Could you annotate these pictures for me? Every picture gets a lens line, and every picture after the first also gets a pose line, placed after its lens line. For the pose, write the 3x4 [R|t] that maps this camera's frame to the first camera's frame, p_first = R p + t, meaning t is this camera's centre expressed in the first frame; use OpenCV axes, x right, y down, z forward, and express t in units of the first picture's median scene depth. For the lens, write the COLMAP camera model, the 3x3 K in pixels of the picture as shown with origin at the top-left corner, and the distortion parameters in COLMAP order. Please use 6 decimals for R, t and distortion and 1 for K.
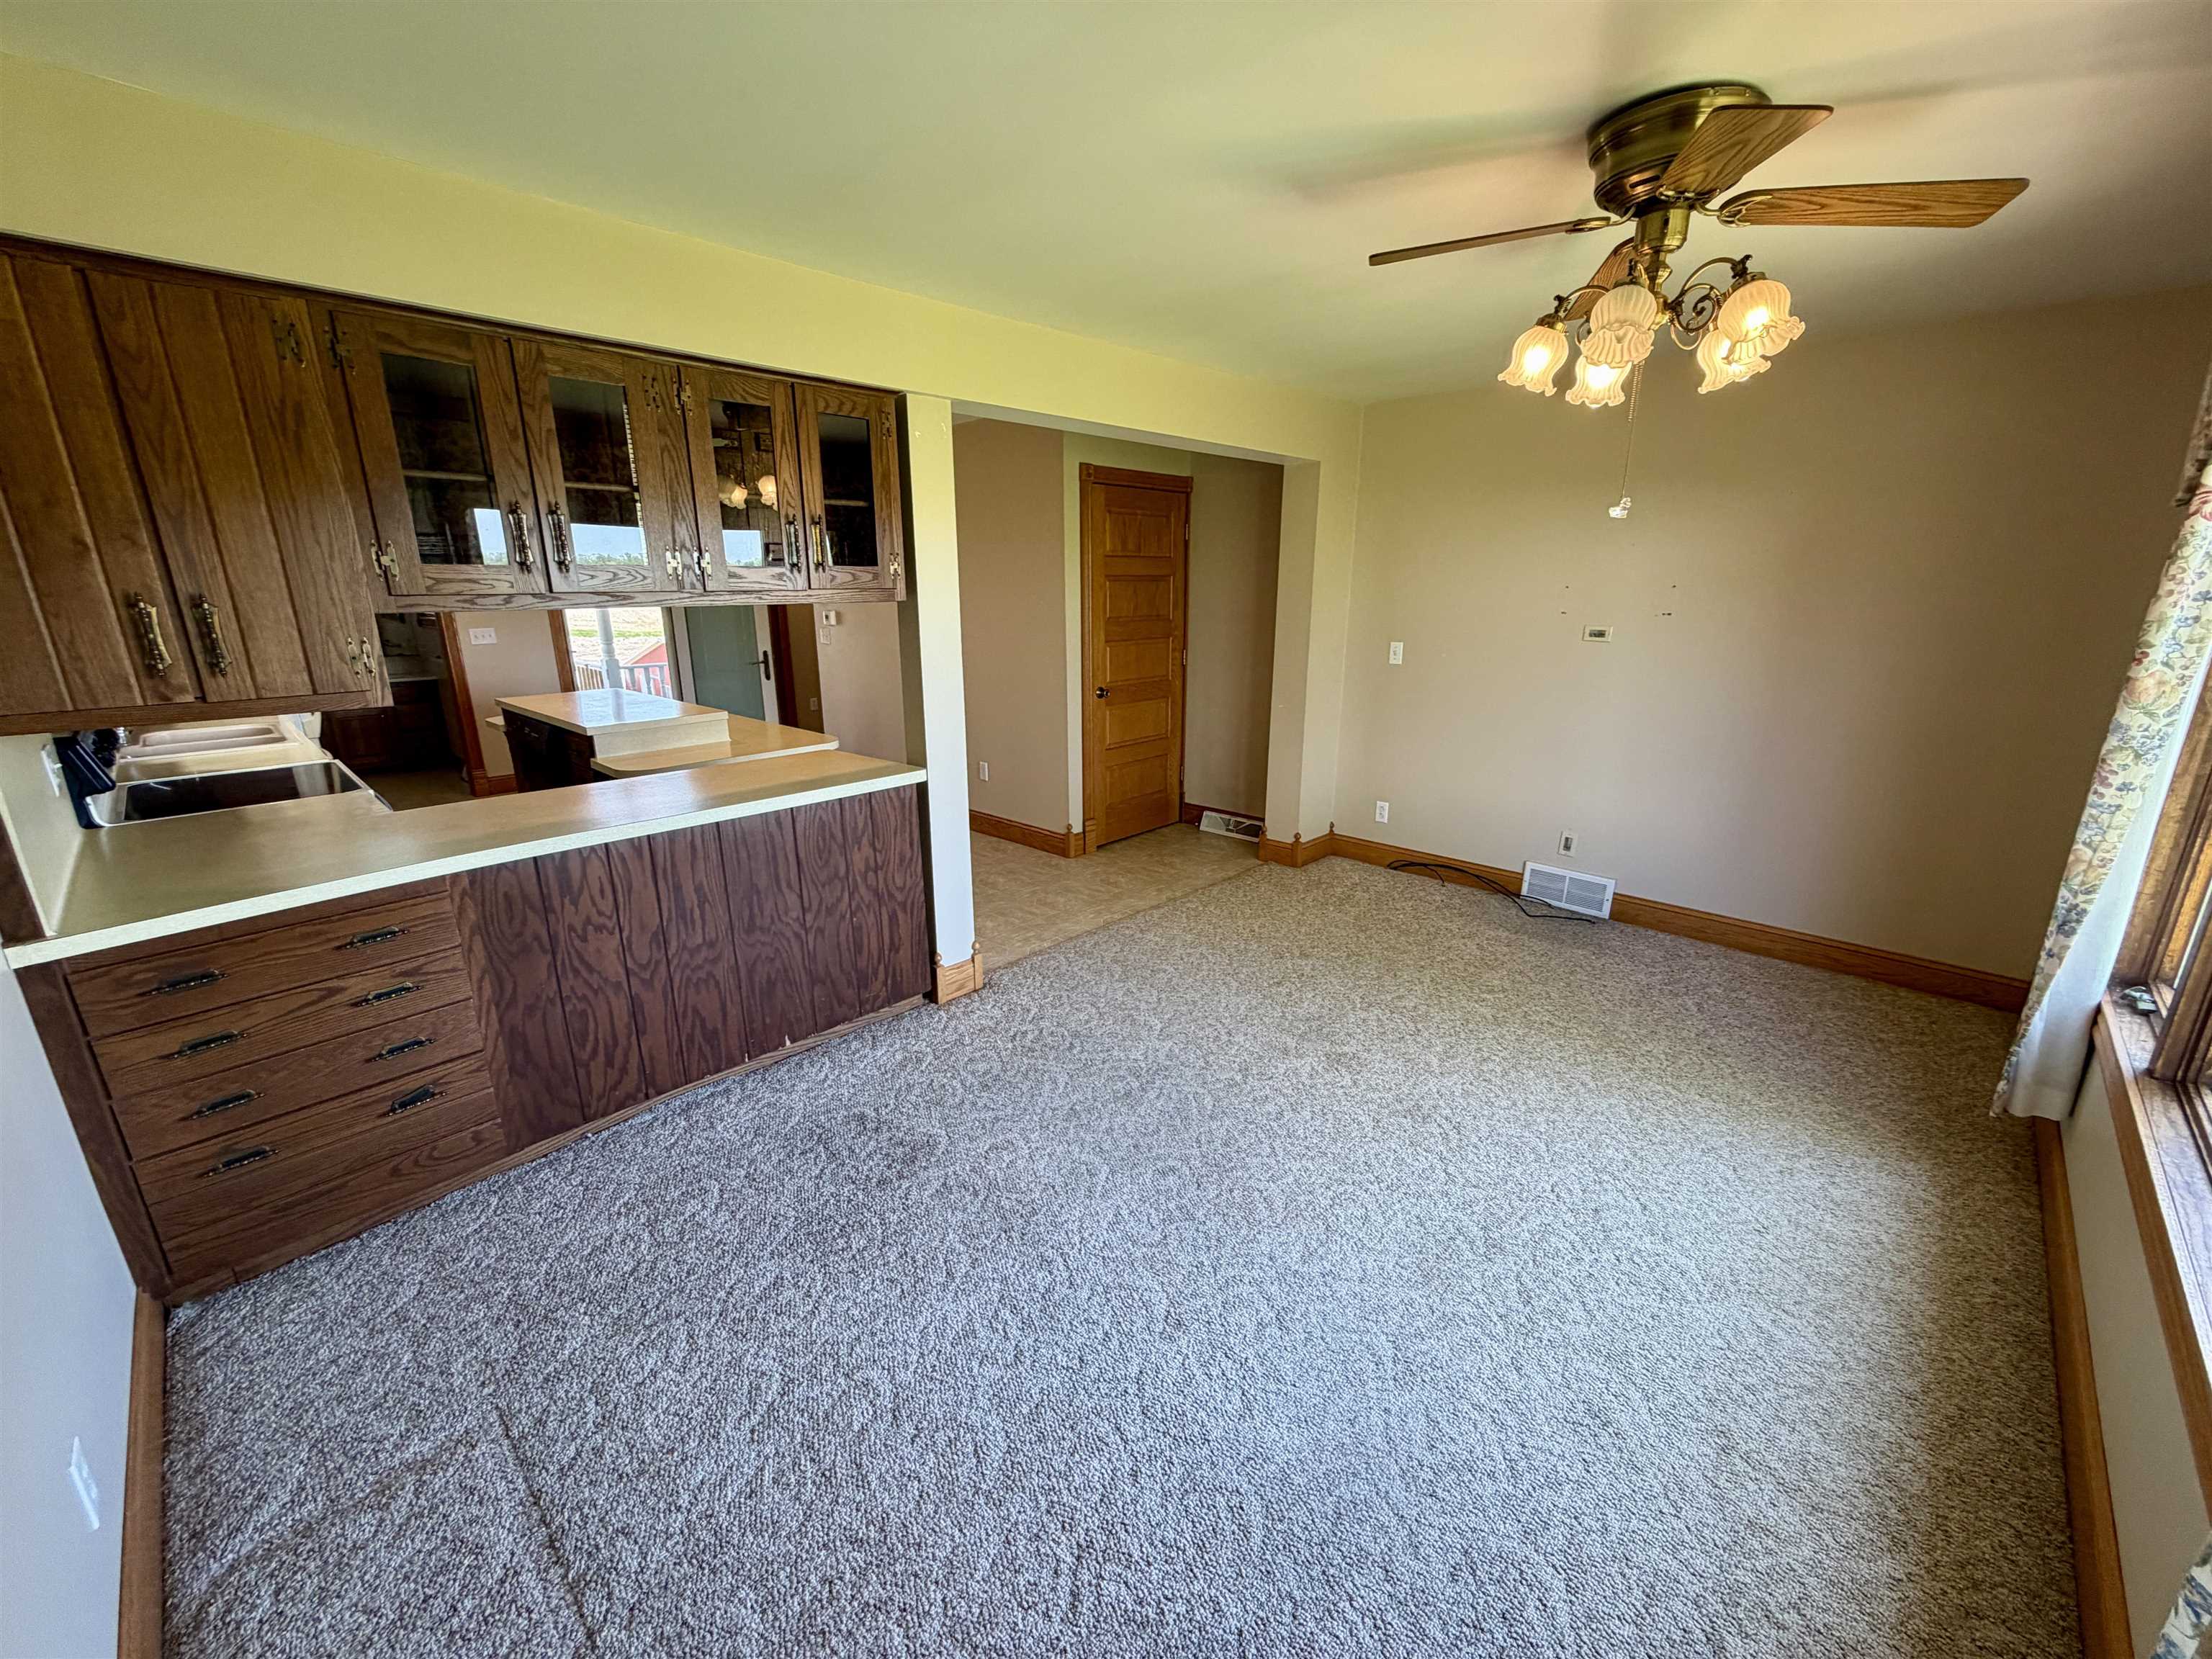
lens RADIAL K [[881.8, 0, 1100.4], [0, 881.8, 836.3], [0, 0, 1]] dist [-0.000623, -0.000349]
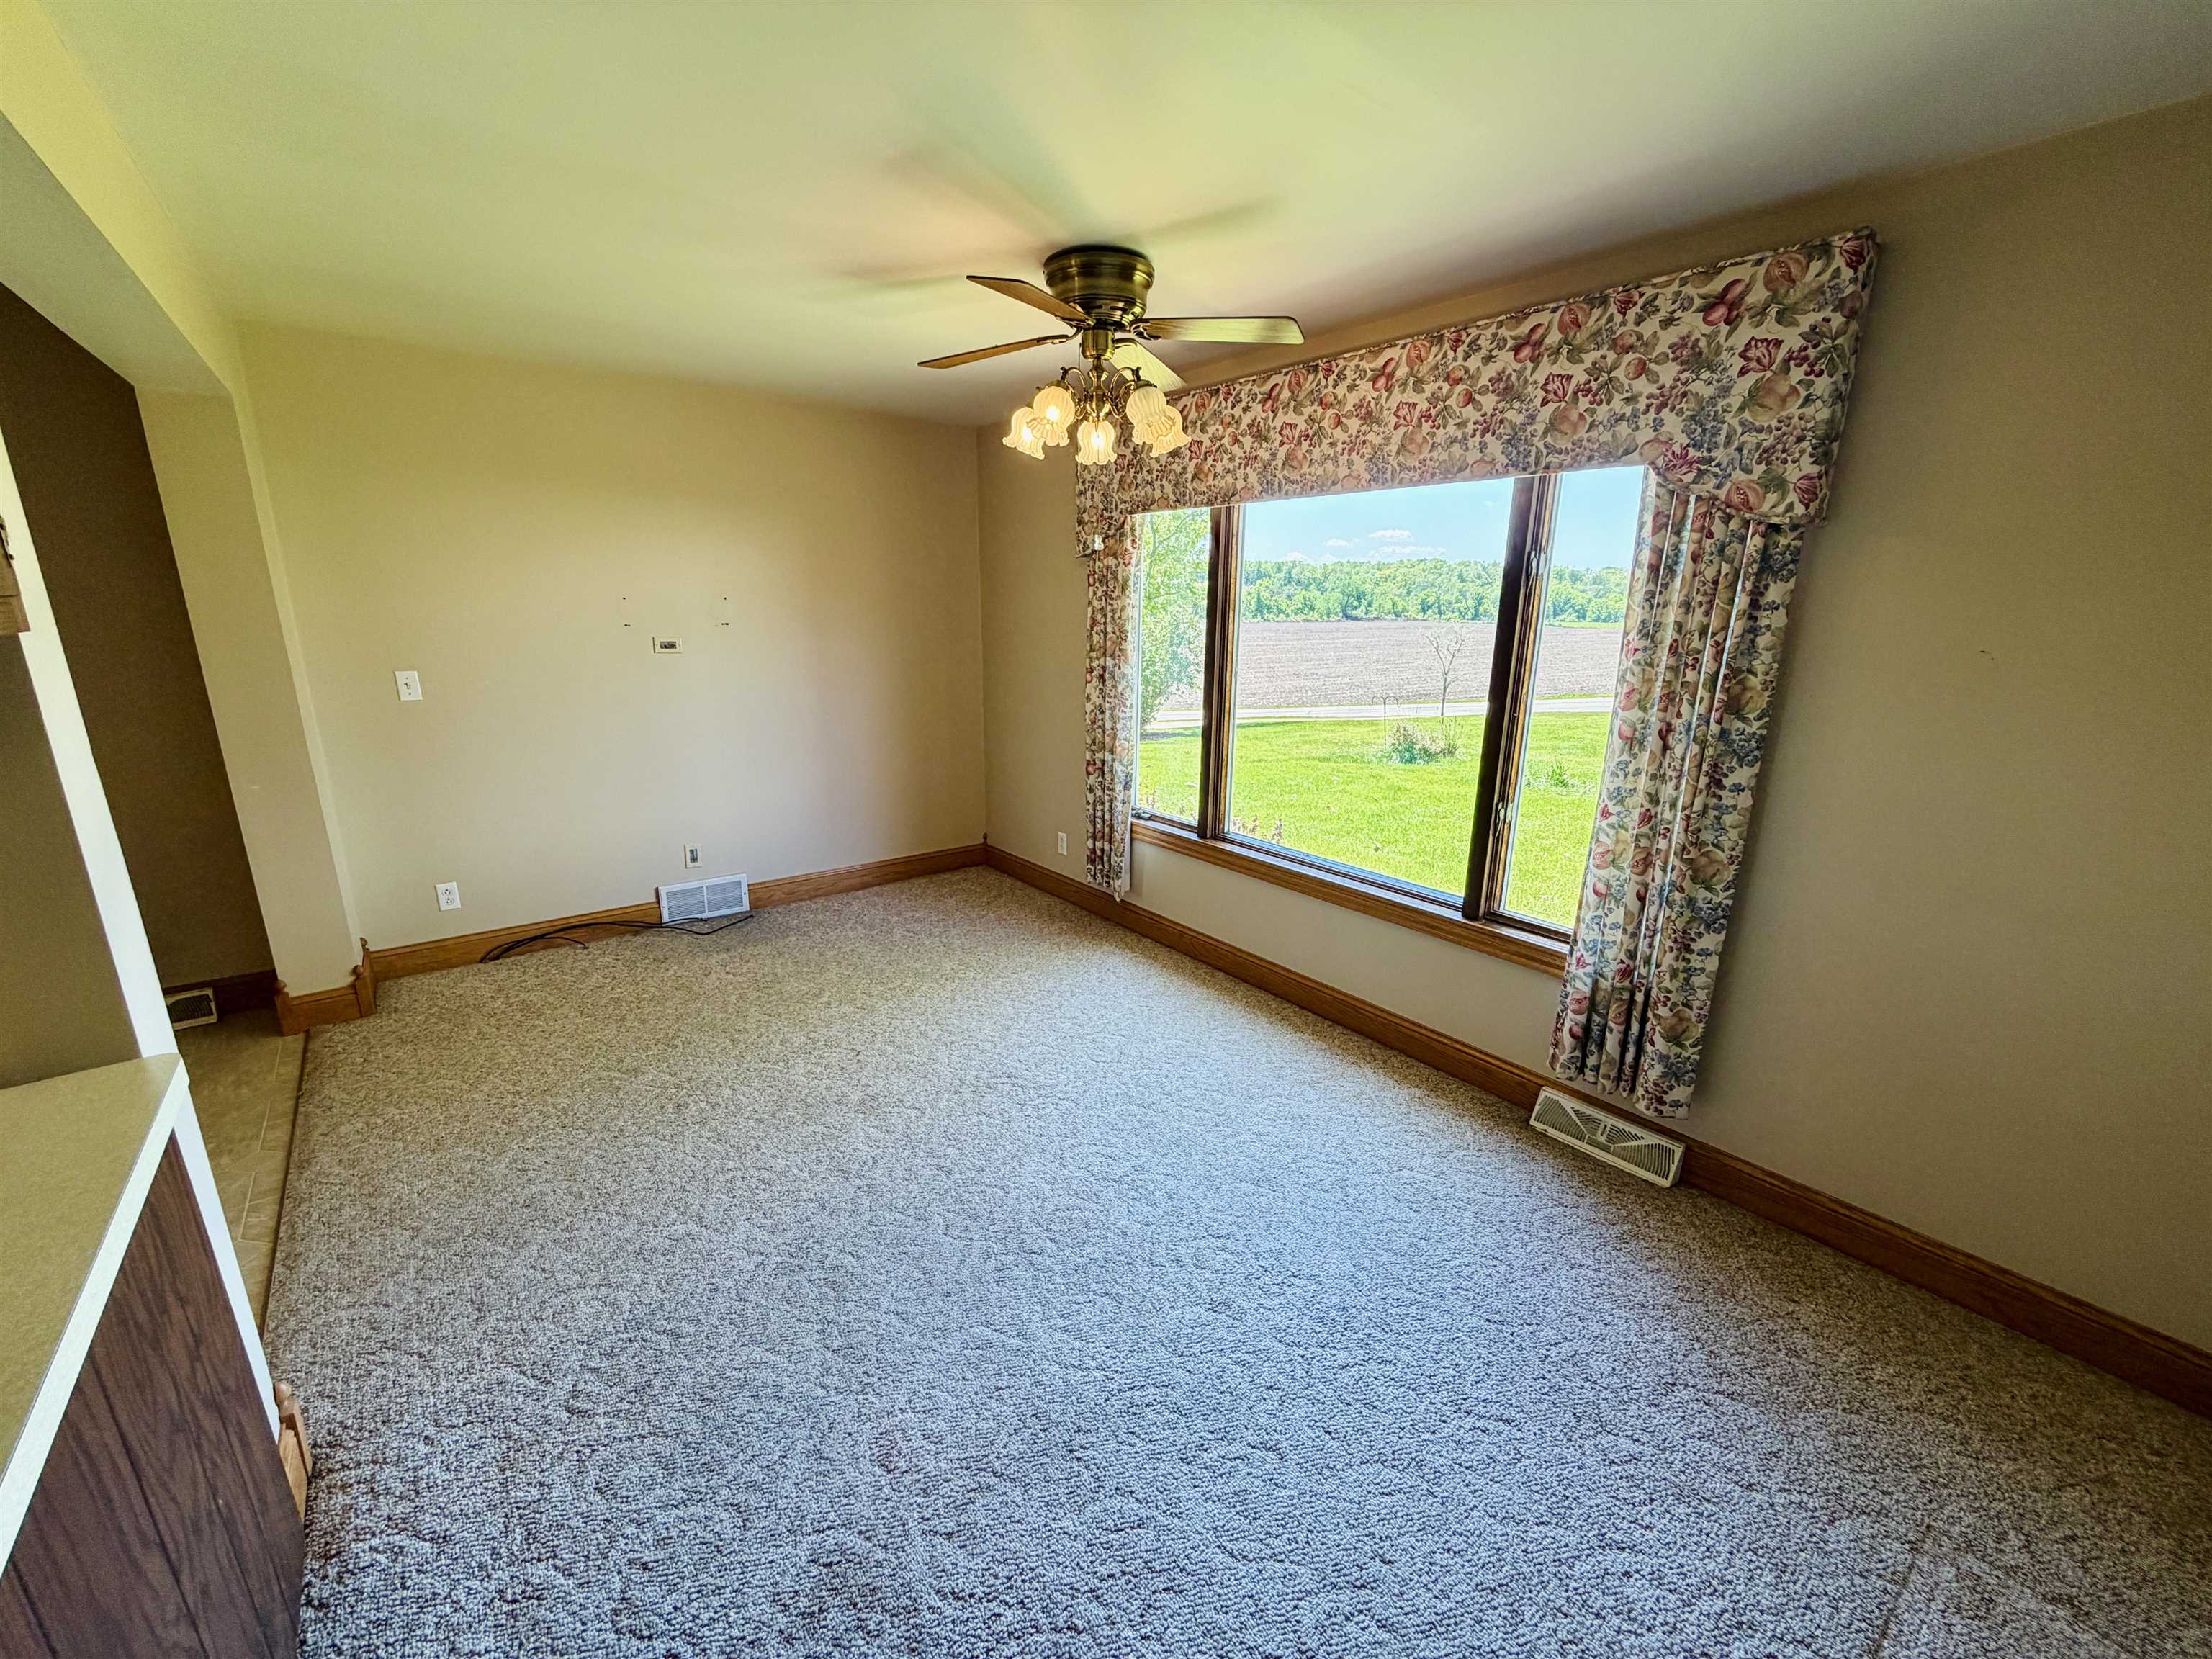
lens RADIAL K [[881.8, 0, 1099.1], [0, 881.8, 835.0], [0, 0, 1]] dist [-0.000623, -0.000349]
pose [[0.137556, -0.251438, 0.958049, -0.362157], [0.263653, 0.941642, 0.209277, -0.103350], [-0.954759, 0.223805, 0.195821, 0.372522]]
